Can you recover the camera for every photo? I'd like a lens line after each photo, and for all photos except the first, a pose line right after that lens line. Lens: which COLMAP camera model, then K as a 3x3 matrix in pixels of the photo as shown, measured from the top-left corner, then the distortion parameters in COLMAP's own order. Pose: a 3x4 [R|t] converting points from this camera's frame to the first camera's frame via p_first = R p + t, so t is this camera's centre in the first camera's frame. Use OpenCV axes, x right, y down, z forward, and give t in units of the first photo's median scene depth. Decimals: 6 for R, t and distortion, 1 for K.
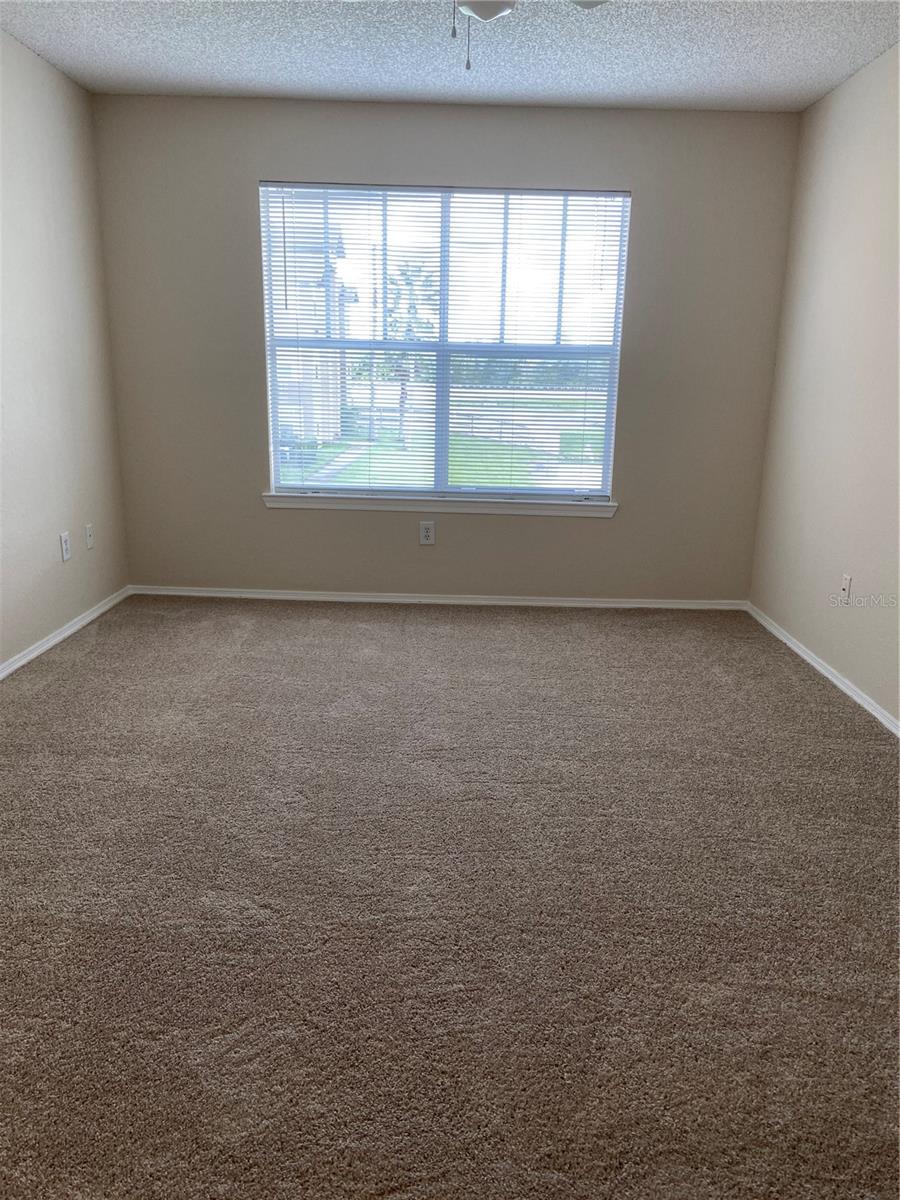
lens RADIAL K [[904.7, 0, 455.8], [0, 904.7, 595.9], [0, 0, 1]] dist [0.122781, -0.158026]
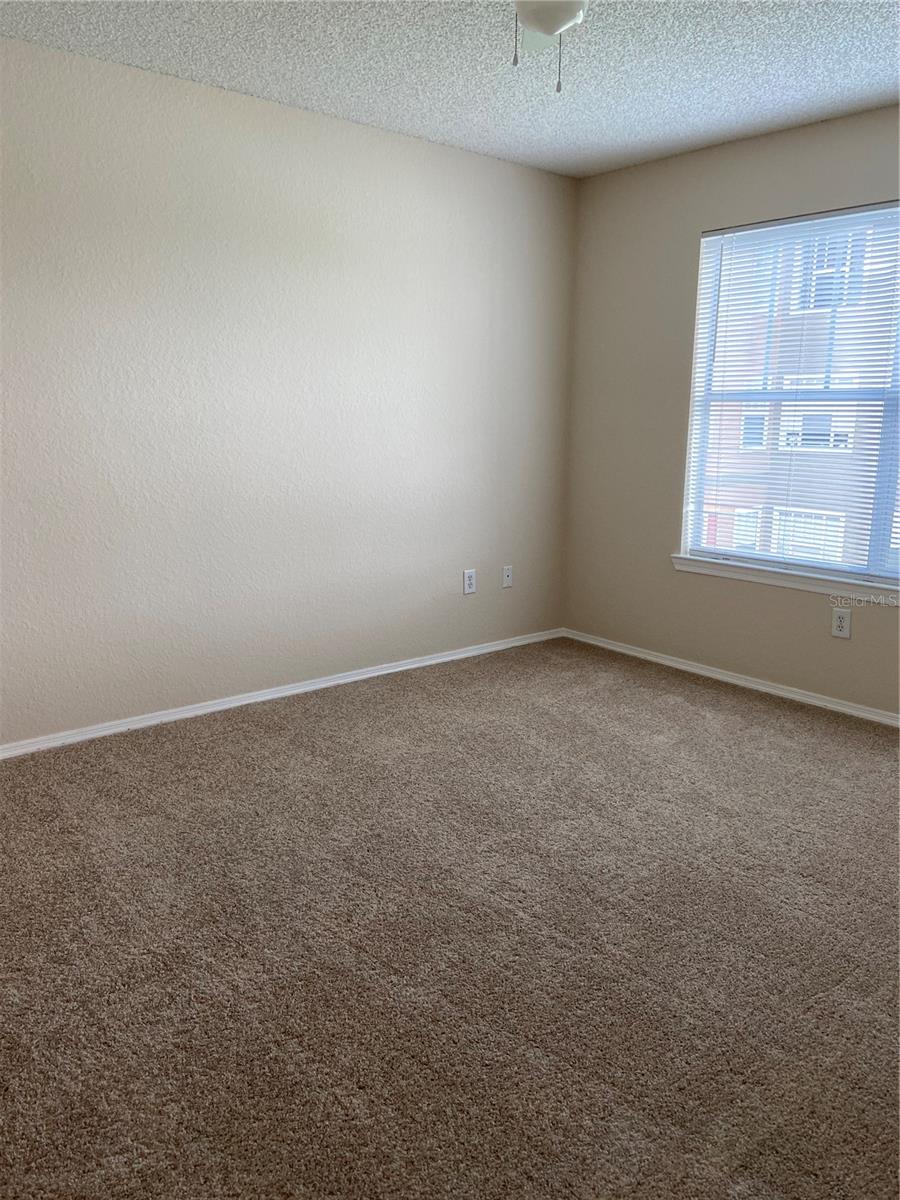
lens RADIAL K [[904.7, 0, 455.8], [0, 904.7, 595.9], [0, 0, 1]] dist [0.122781, -0.158026]
pose [[0.652929, 0.133644, -0.745536, 0.357998], [-0.179754, 0.983530, 0.018881, -0.047852], [0.735780, 0.121685, 0.666198, 0.207399]]
